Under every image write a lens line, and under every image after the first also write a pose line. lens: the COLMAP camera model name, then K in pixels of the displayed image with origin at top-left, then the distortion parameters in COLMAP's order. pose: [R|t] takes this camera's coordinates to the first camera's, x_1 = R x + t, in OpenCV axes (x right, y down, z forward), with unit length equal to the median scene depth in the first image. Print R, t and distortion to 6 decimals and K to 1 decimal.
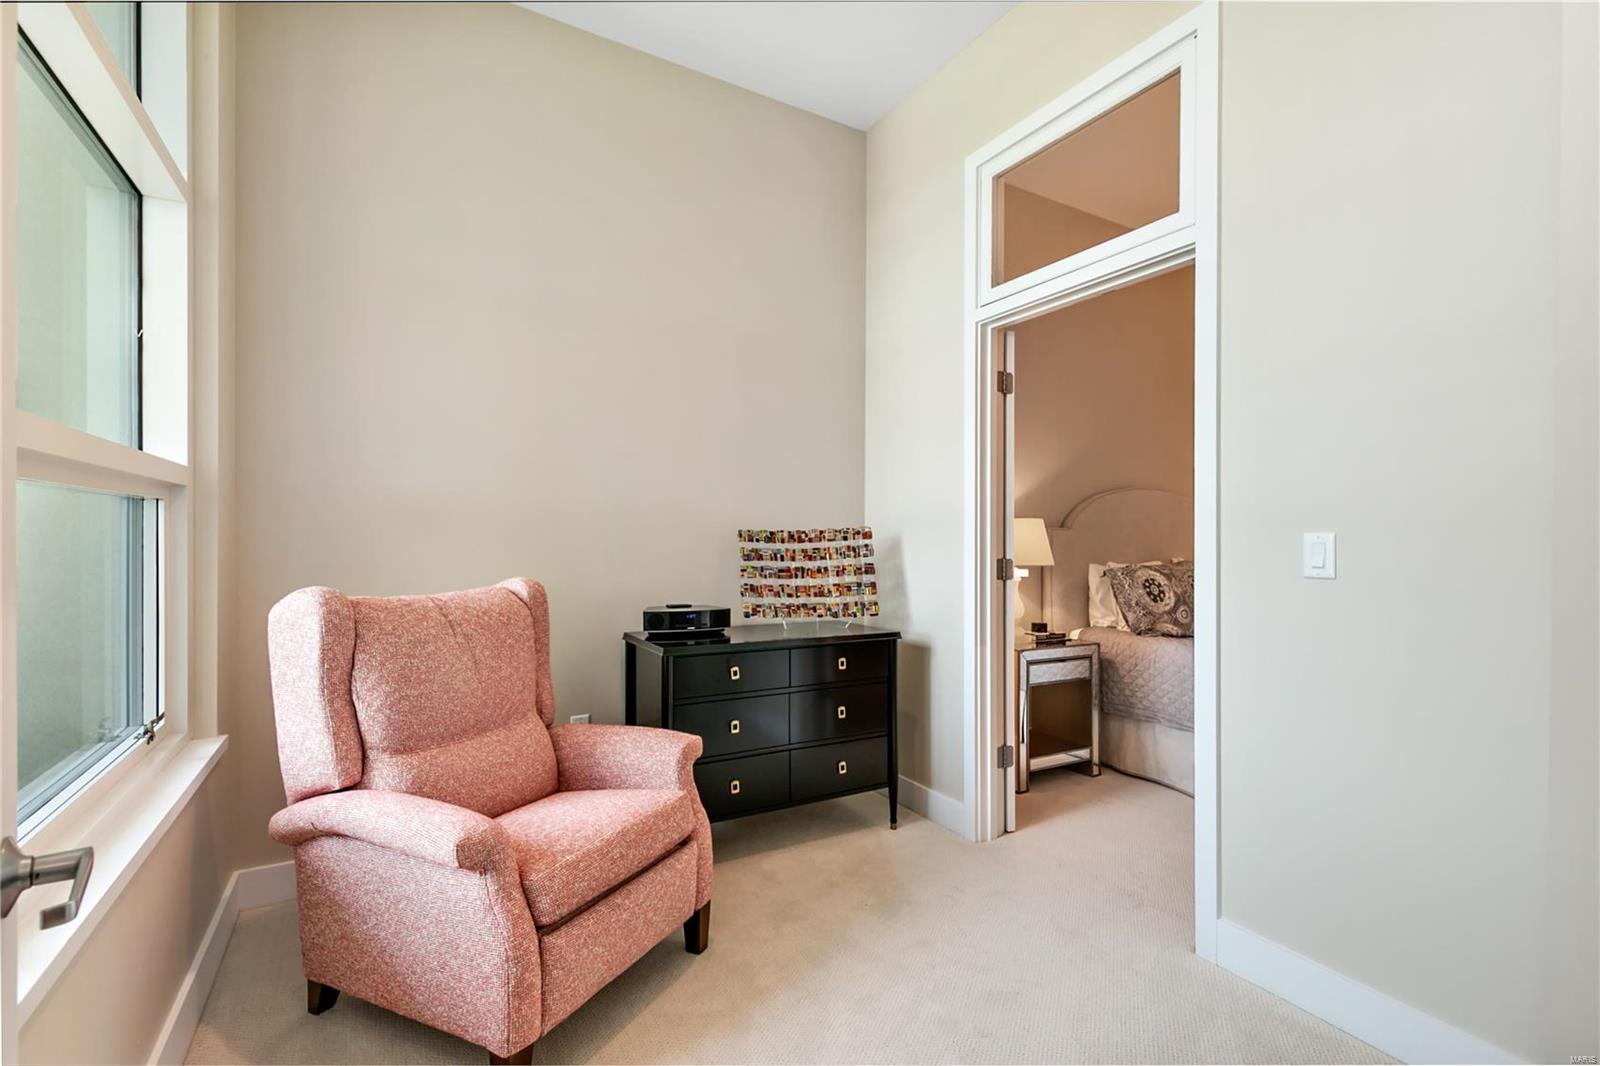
lens RADIAL K [[732.7, 0, 793.5], [0, 732.7, 534.4], [0, 0, 1]] dist [0.008024, -0.001287]
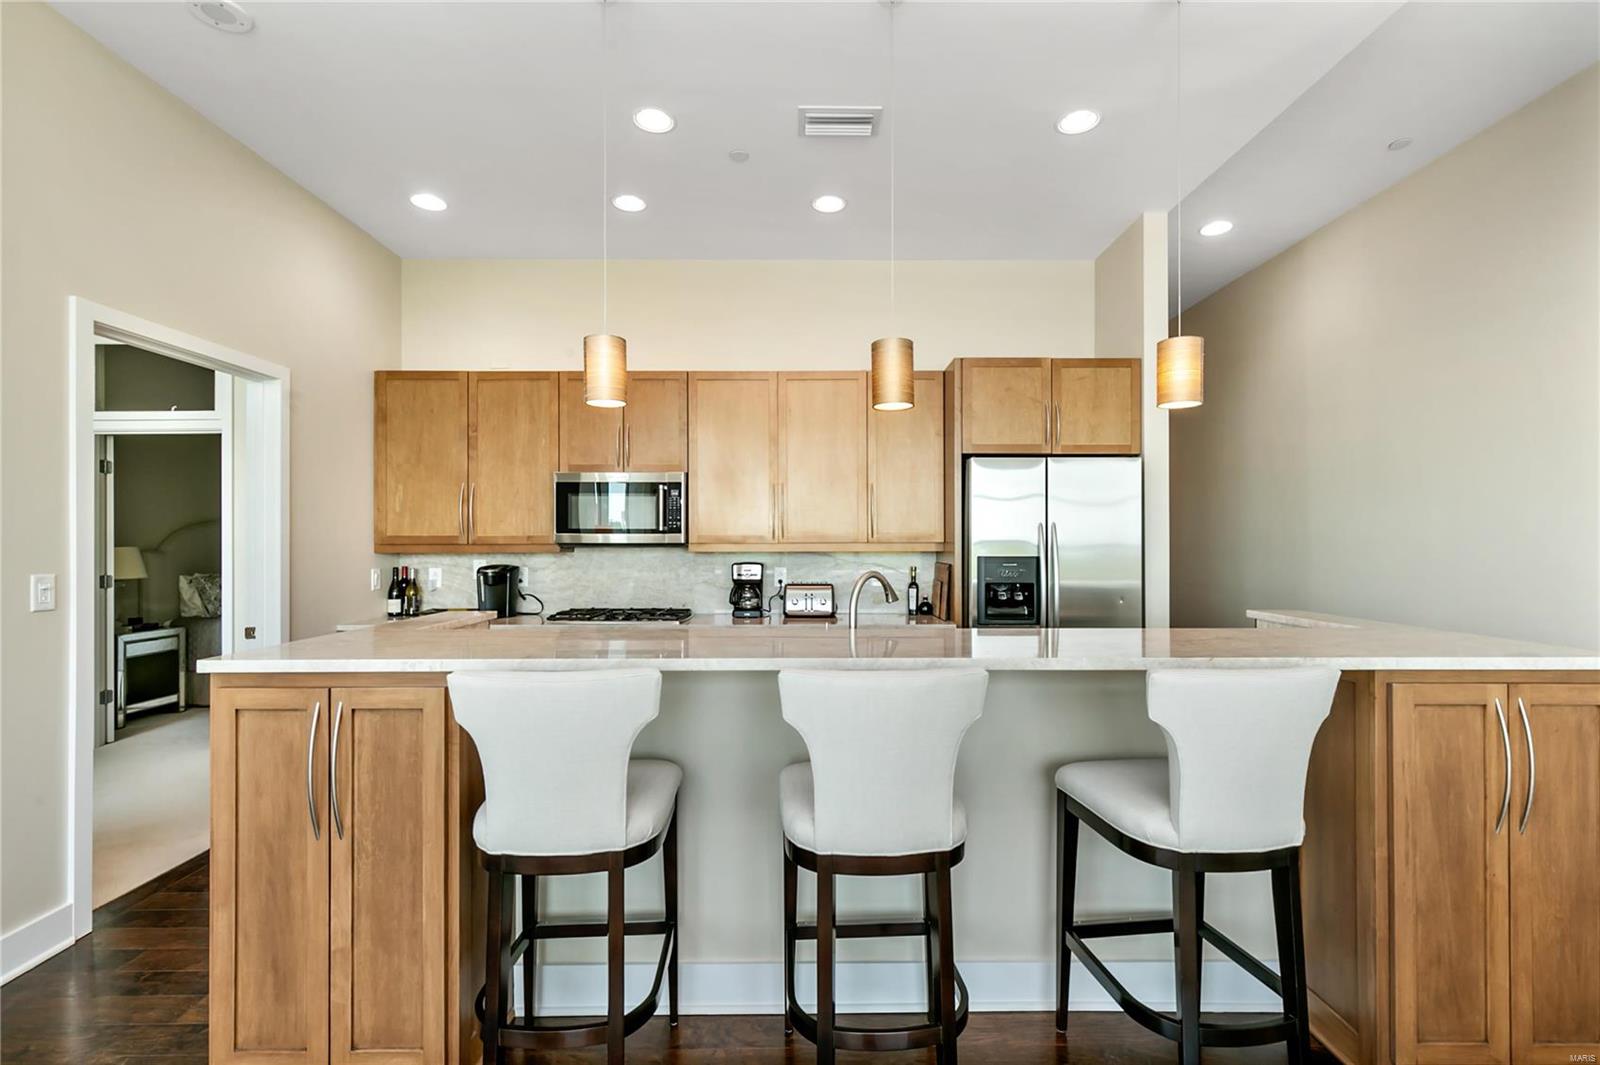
lens RADIAL K [[732.7, 0, 806.7], [0, 732.7, 532.8], [0, 0, 1]] dist [0.008024, -0.001287]
pose [[0.496869, -0.000517, 0.867825, -0.277650], [0.005672, 0.999980, -0.002652, -0.037666], [-0.867807, 0.006240, 0.496862, -0.902374]]
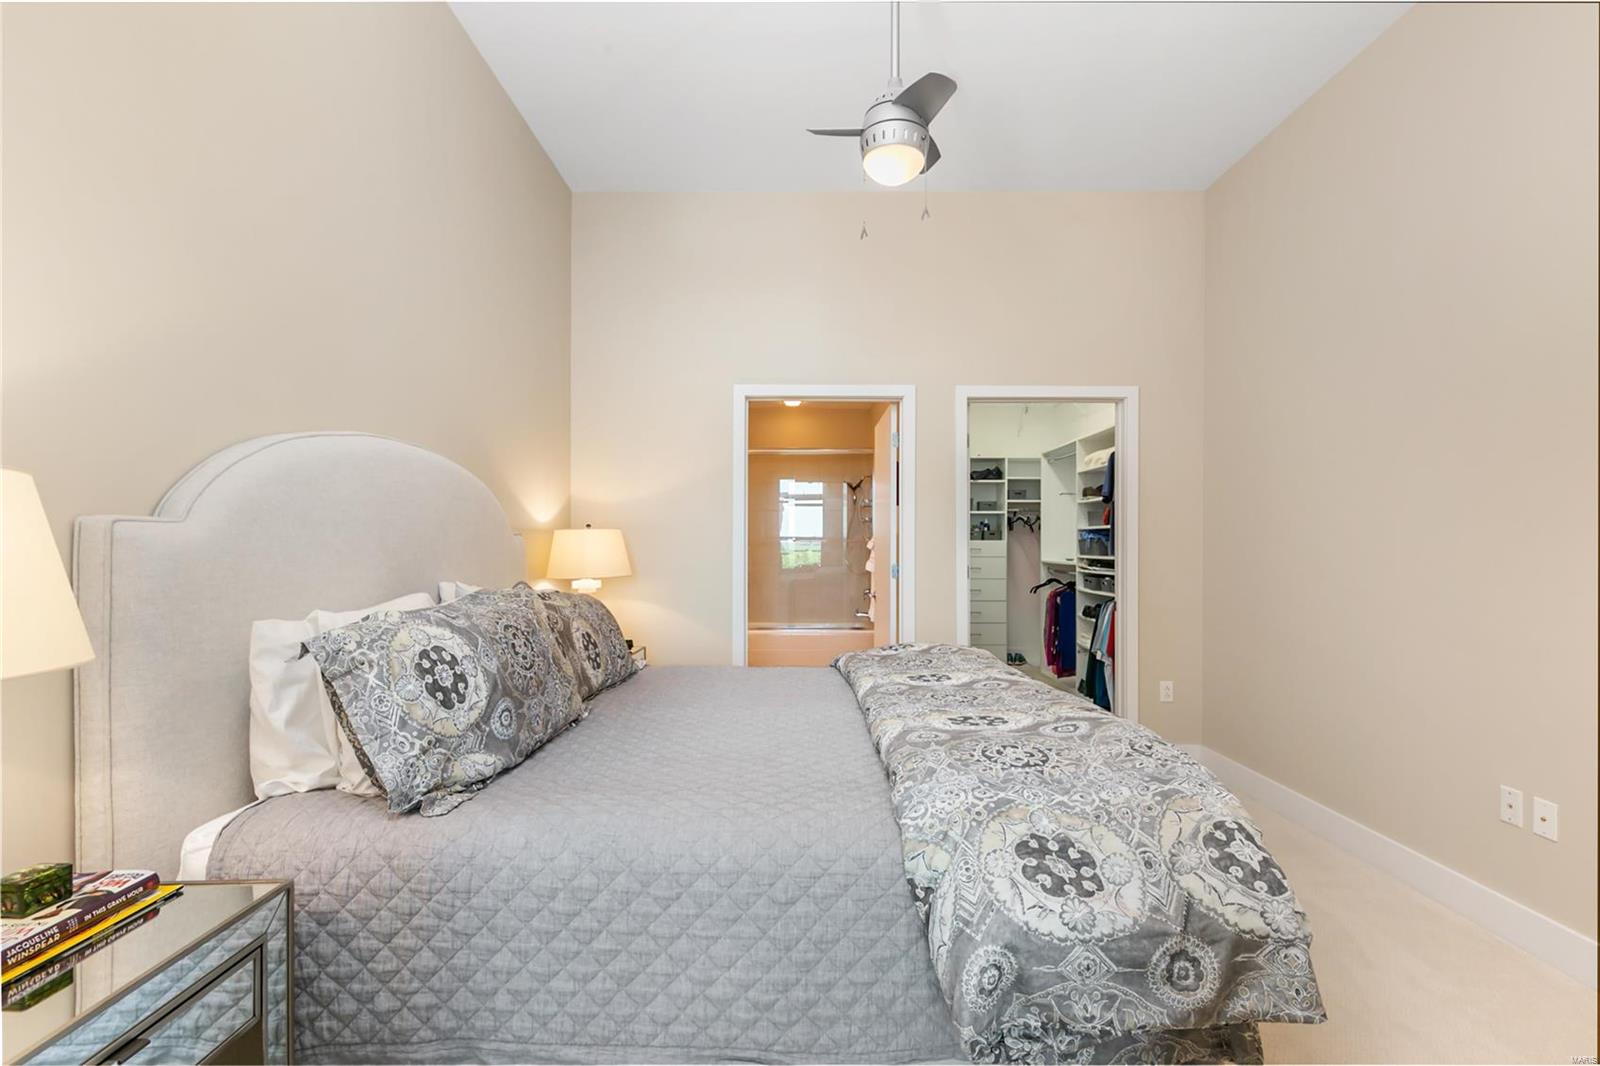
lens RADIAL K [[732.7, 0, 809.6], [0, 732.7, 522.3], [0, 0, 1]] dist [0.008024, -0.001287]
pose [[0.501824, 0.010131, 0.864911, 0.251555], [0.008163, 0.999831, -0.016447, 0.000680], [-0.864931, 0.015313, 0.501657, 0.641354]]
